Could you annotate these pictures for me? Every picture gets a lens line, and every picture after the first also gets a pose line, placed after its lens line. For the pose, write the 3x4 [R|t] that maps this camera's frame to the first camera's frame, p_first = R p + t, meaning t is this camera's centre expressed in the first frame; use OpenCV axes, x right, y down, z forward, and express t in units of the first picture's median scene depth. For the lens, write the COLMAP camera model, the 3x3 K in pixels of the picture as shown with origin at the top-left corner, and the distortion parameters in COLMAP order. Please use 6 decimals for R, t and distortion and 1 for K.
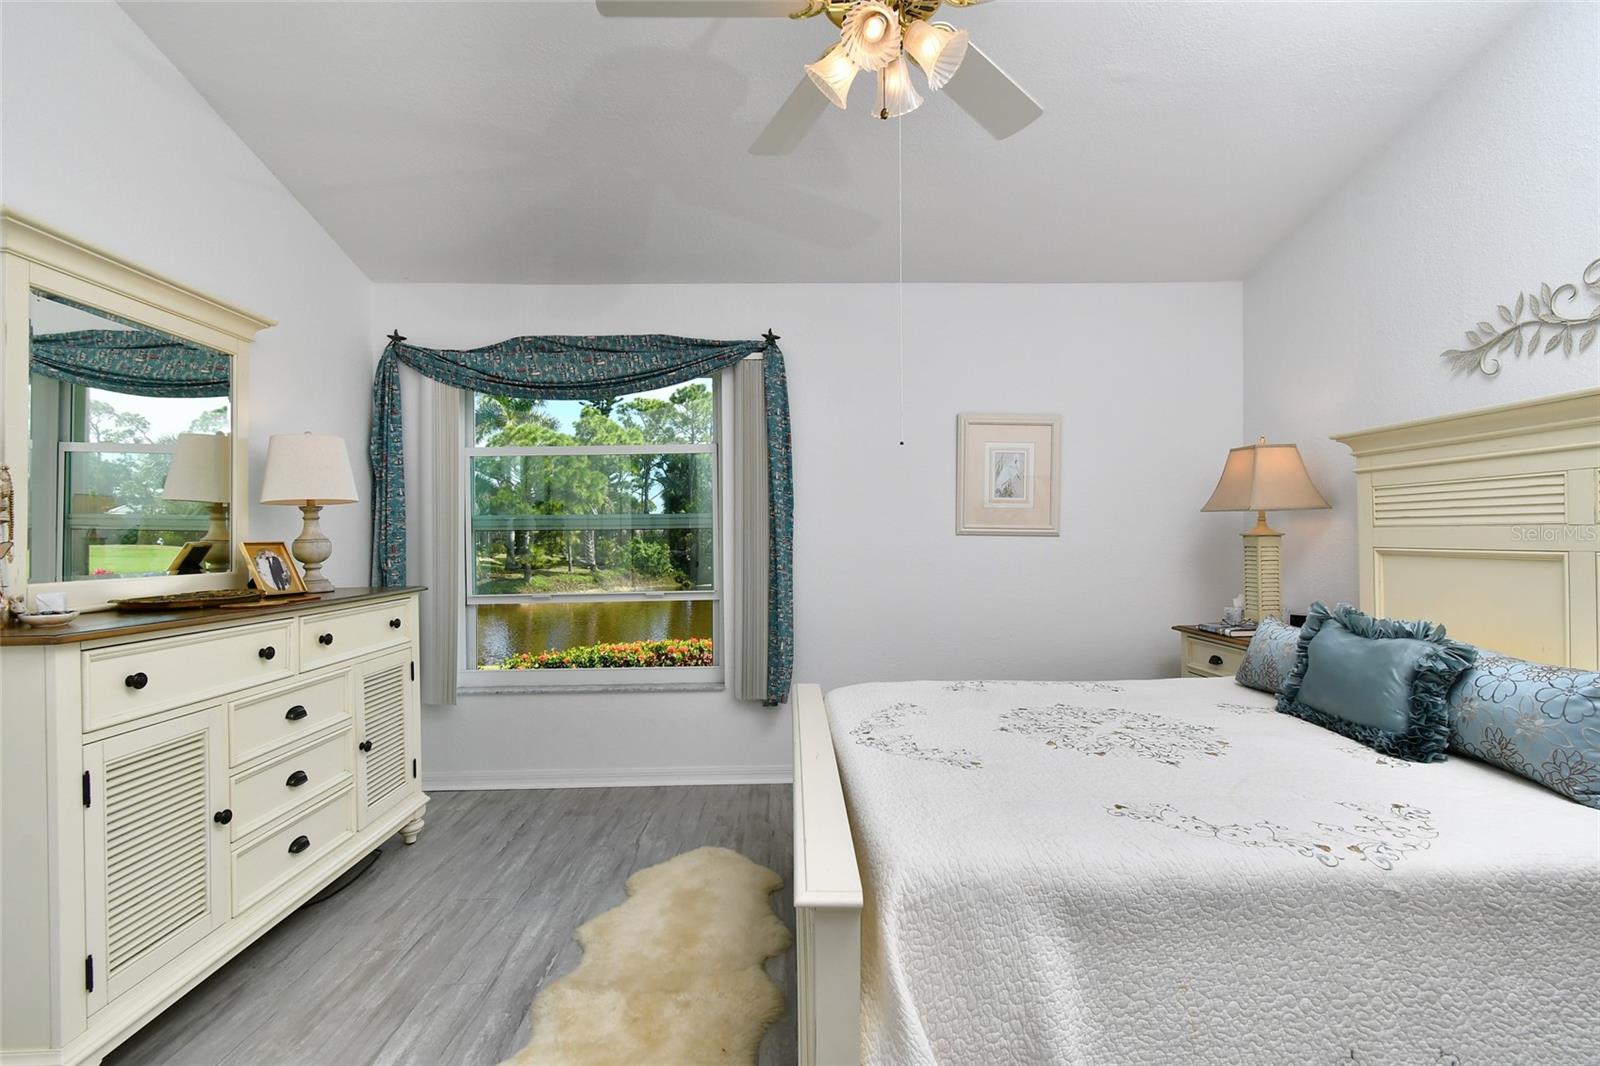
lens RADIAL K [[744.5, 0, 805.9], [0, 744.5, 534.9], [0, 0, 1]] dist [-0.001594, -0.001196]
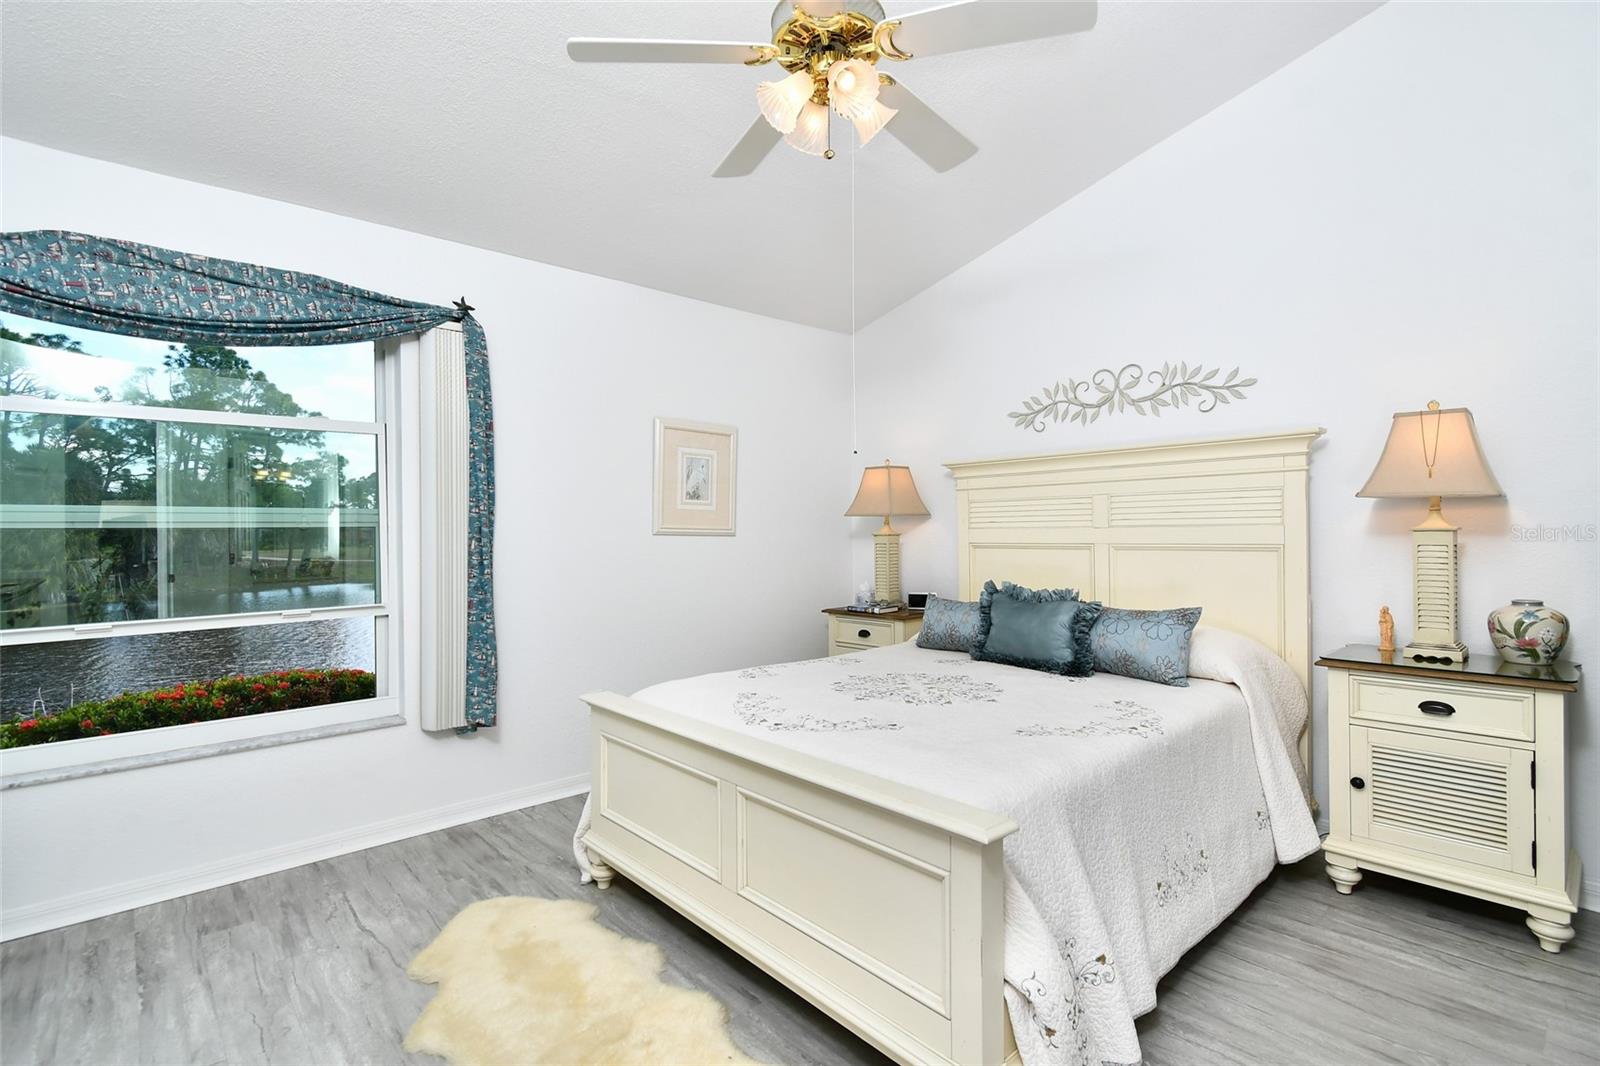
lens RADIAL K [[744.5, 0, 805.9], [0, 744.5, 534.9], [0, 0, 1]] dist [-0.001594, -0.001196]
pose [[0.762828, -0.000610, 0.646601, -0.313231], [0.003040, 0.999992, -0.002642, 0.003313], [-0.646594, 0.003981, 0.762824, 0.087499]]
